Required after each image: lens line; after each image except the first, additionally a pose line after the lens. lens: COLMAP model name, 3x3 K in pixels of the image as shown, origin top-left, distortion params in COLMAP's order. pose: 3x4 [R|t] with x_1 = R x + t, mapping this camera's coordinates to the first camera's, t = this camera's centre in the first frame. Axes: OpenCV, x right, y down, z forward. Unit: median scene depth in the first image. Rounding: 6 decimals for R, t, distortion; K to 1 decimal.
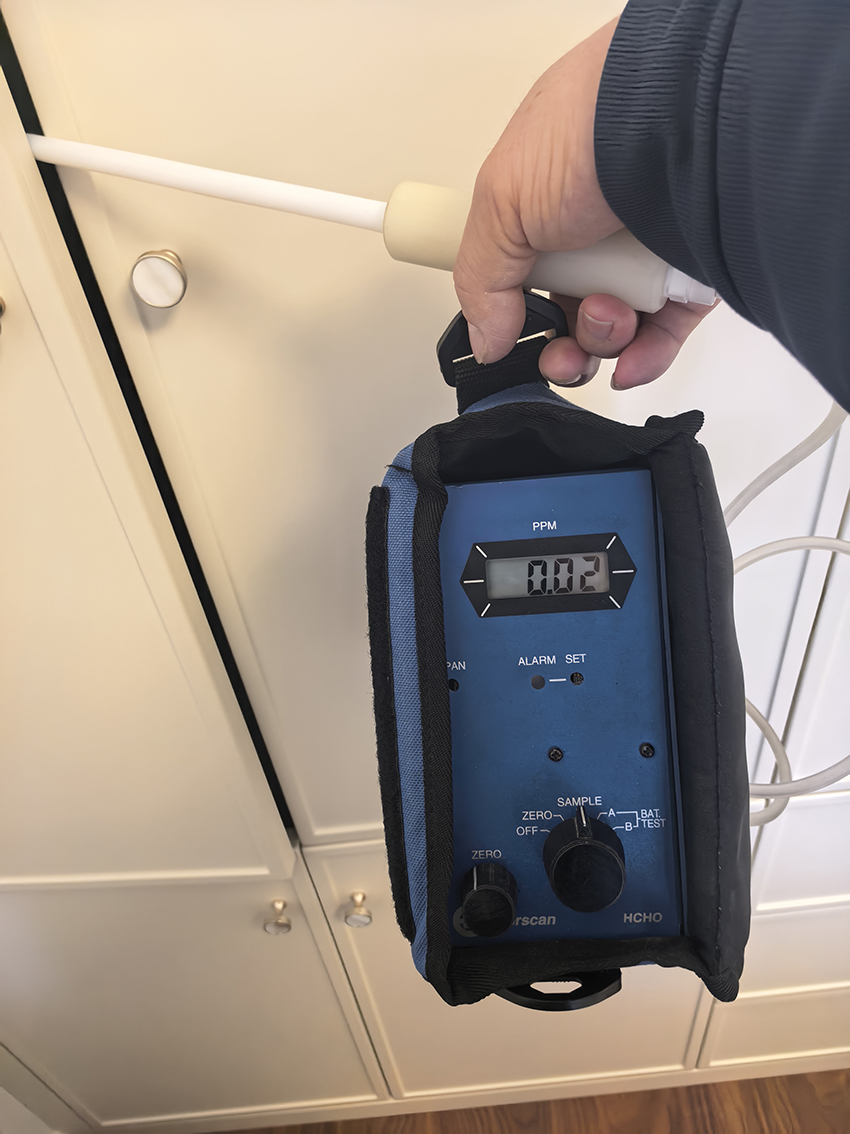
lens RADIAL K [[779.9, 0, 425.0], [0, 779.9, 567.0], [0, 0, 1]] dist [-0.000934, -0.002730]
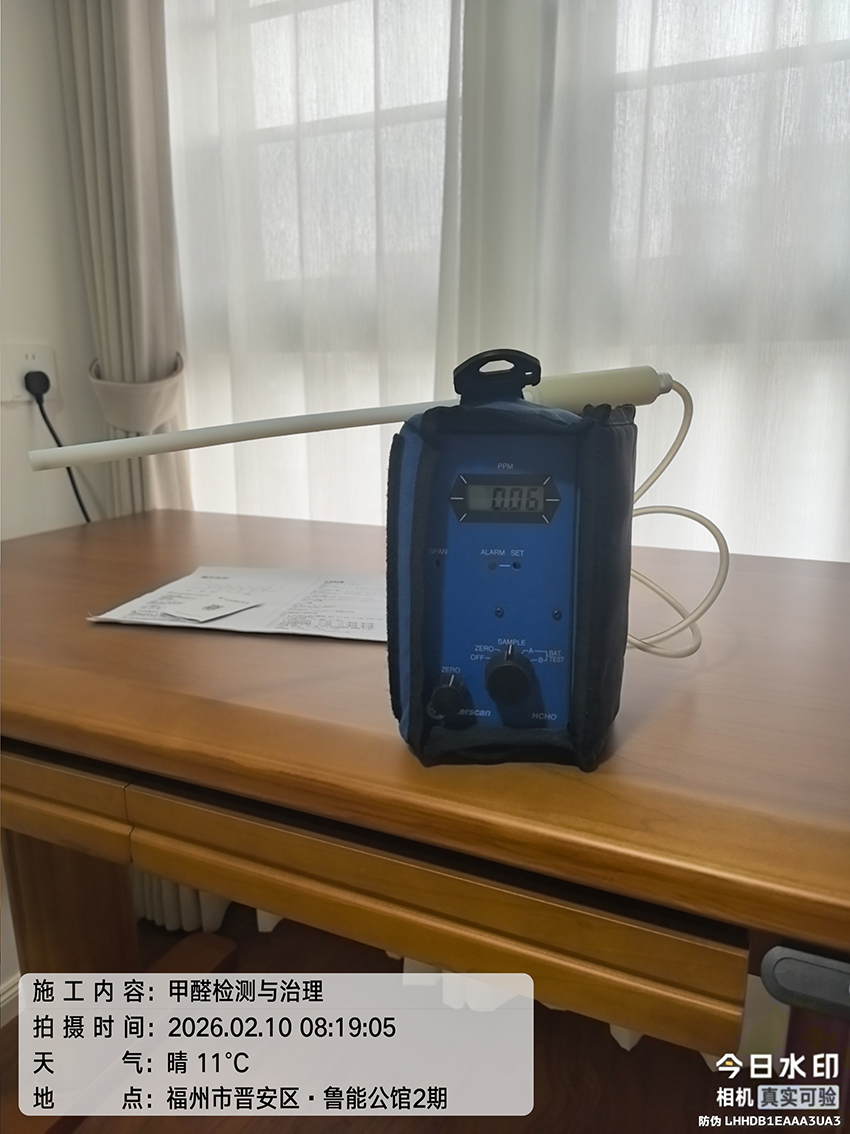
lens RADIAL K [[804.4, 0, 425.0], [0, 804.4, 567.0], [0, 0, 1]] dist [0.073450, -0.002684]
pose [[0.996238, 0.083804, -0.022039, 0.045730], [-0.079709, 0.986029, 0.146265, -0.076002], [0.033989, -0.143958, 0.989000, -0.605097]]
